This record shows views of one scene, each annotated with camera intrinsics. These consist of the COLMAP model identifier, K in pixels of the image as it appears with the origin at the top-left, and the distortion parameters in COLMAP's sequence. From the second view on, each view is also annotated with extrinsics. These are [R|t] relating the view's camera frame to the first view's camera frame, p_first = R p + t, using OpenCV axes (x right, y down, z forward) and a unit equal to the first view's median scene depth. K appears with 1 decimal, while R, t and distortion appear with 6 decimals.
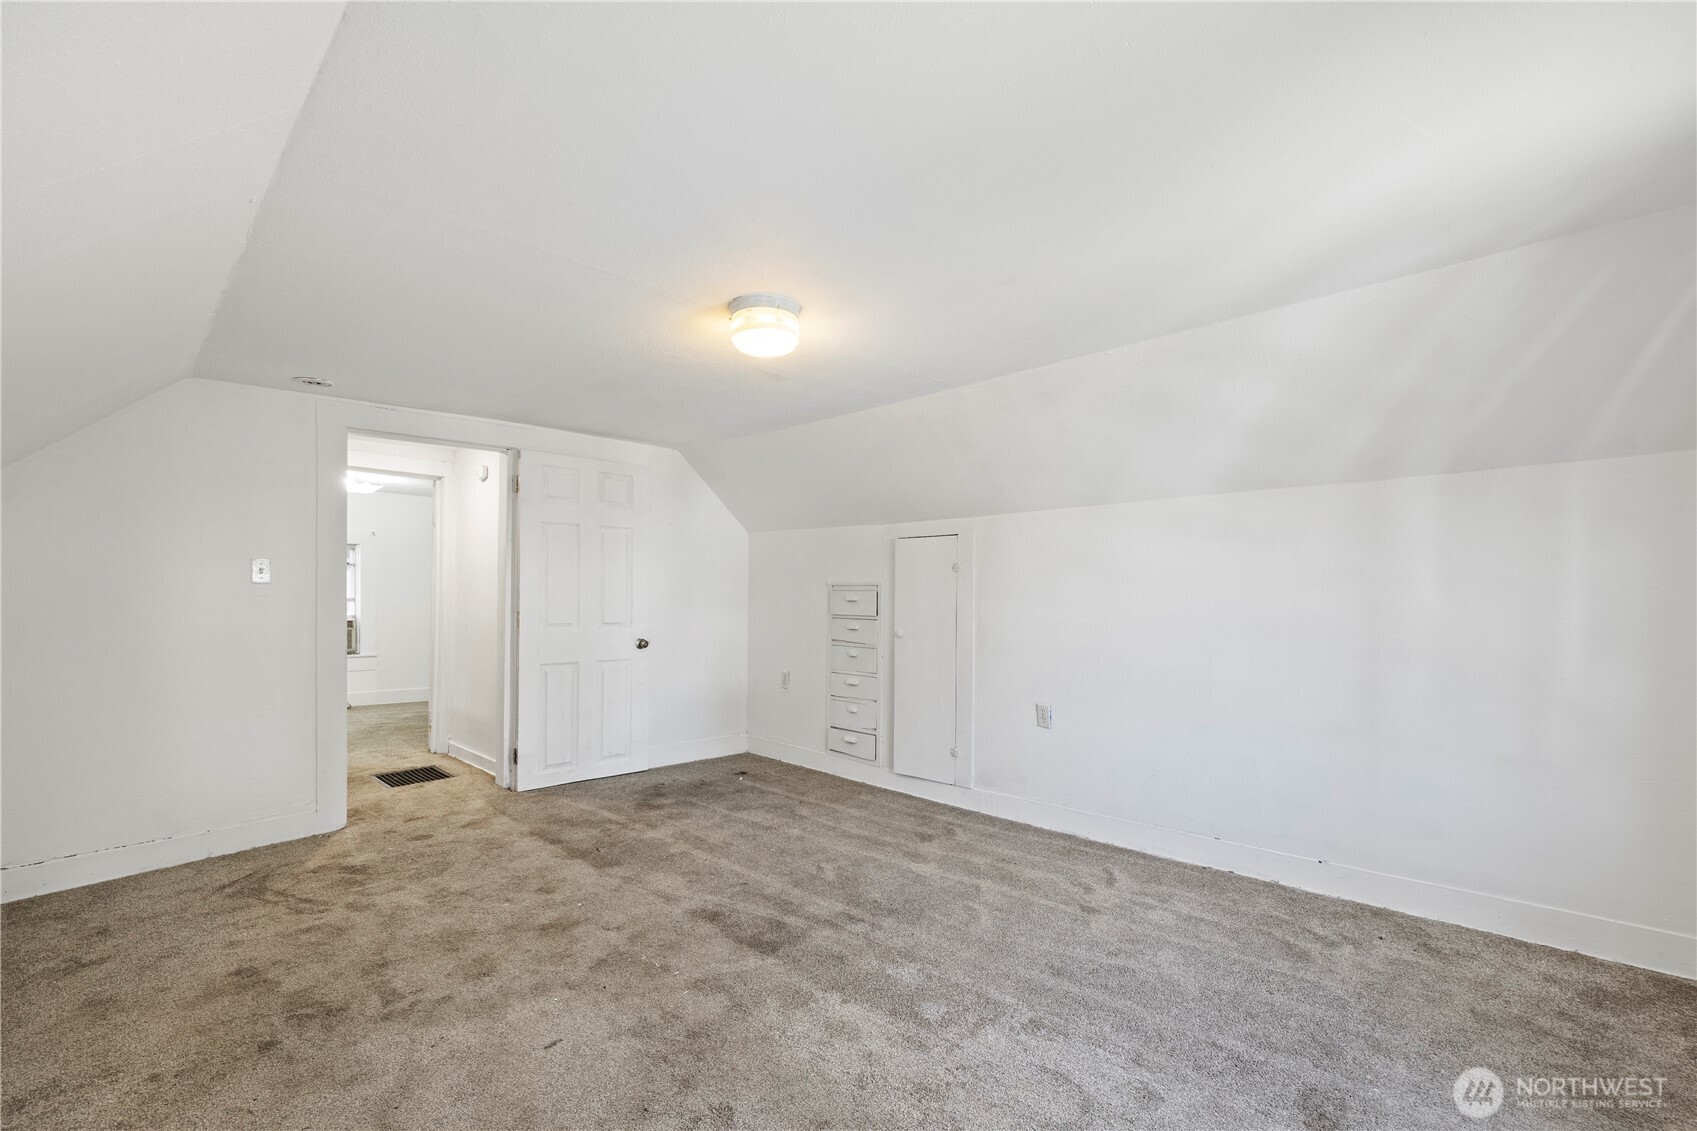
lens RADIAL K [[705.7, 0, 844.9], [0, 705.7, 574.5], [0, 0, 1]] dist [0.009452, -0.000157]
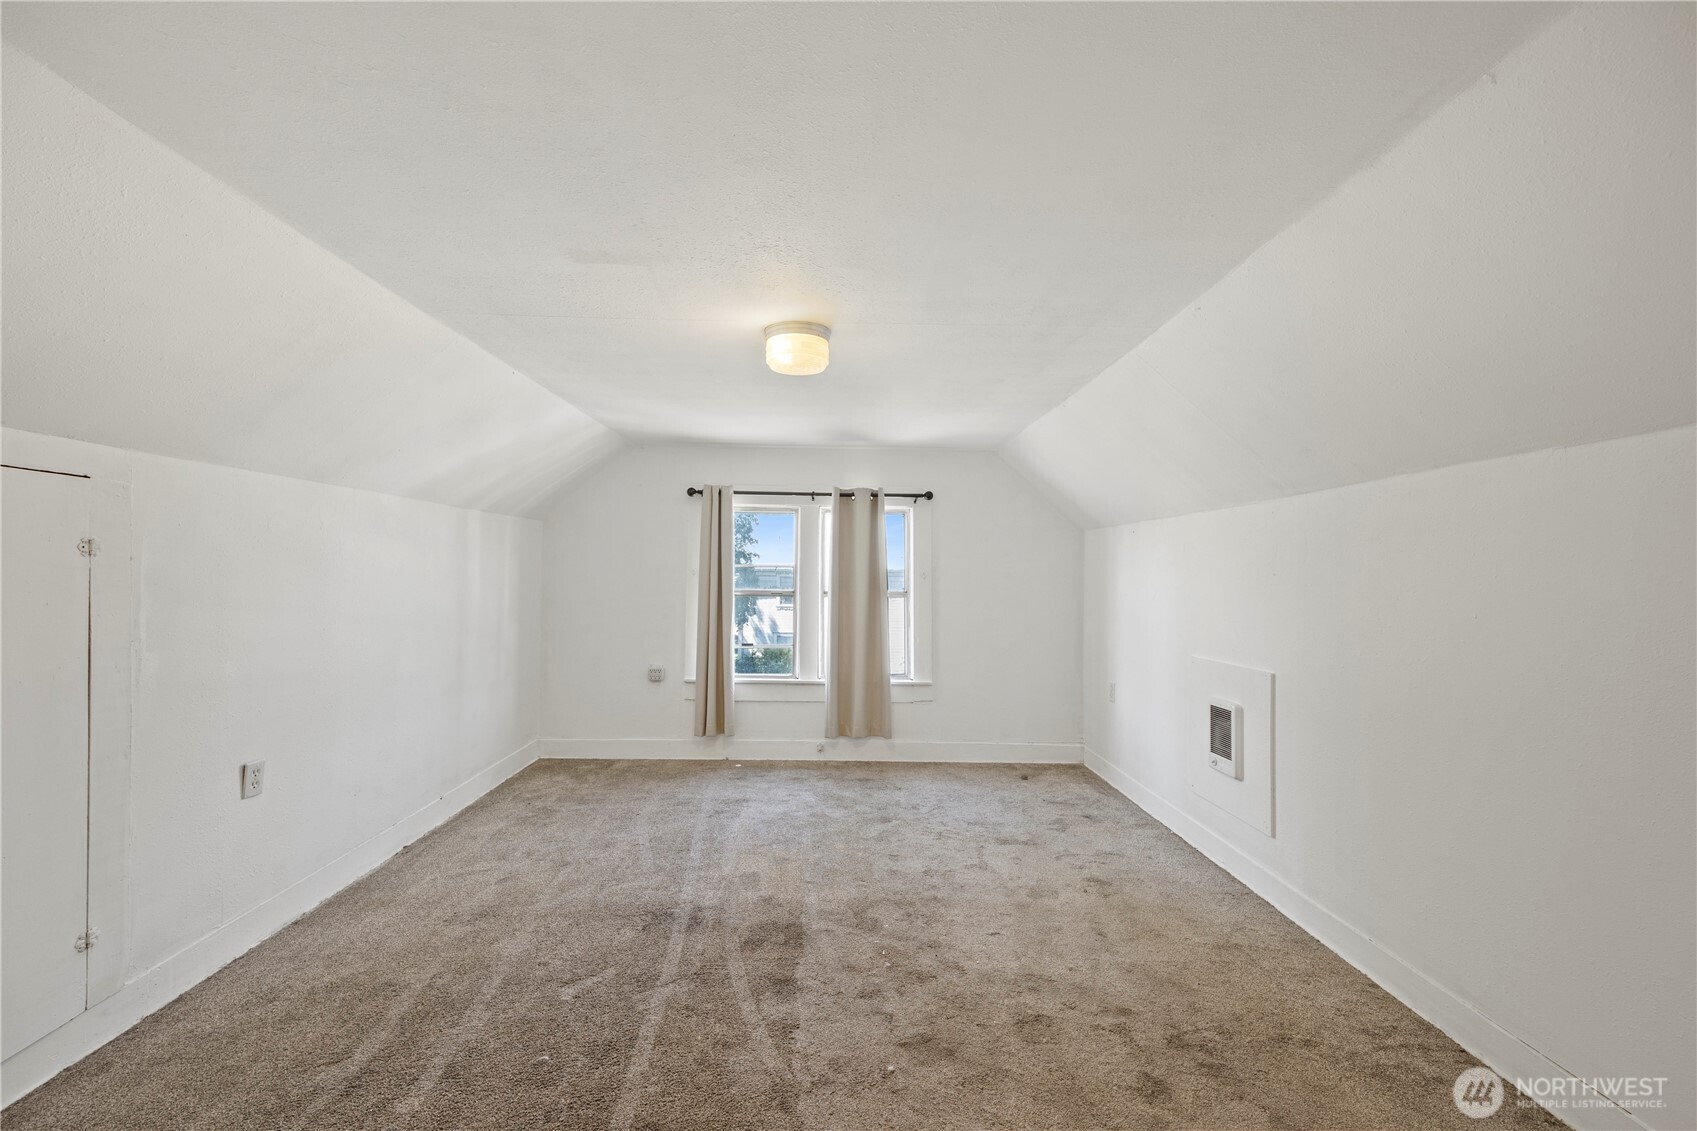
lens RADIAL K [[705.7, 0, 847.1], [0, 705.7, 570.7], [0, 0, 1]] dist [0.009452, -0.000157]
pose [[-0.687190, 0.002997, 0.726471, -0.929766], [-0.016089, 0.999683, -0.019343, 0.012113], [-0.726299, -0.024981, -0.686924, 1.668528]]
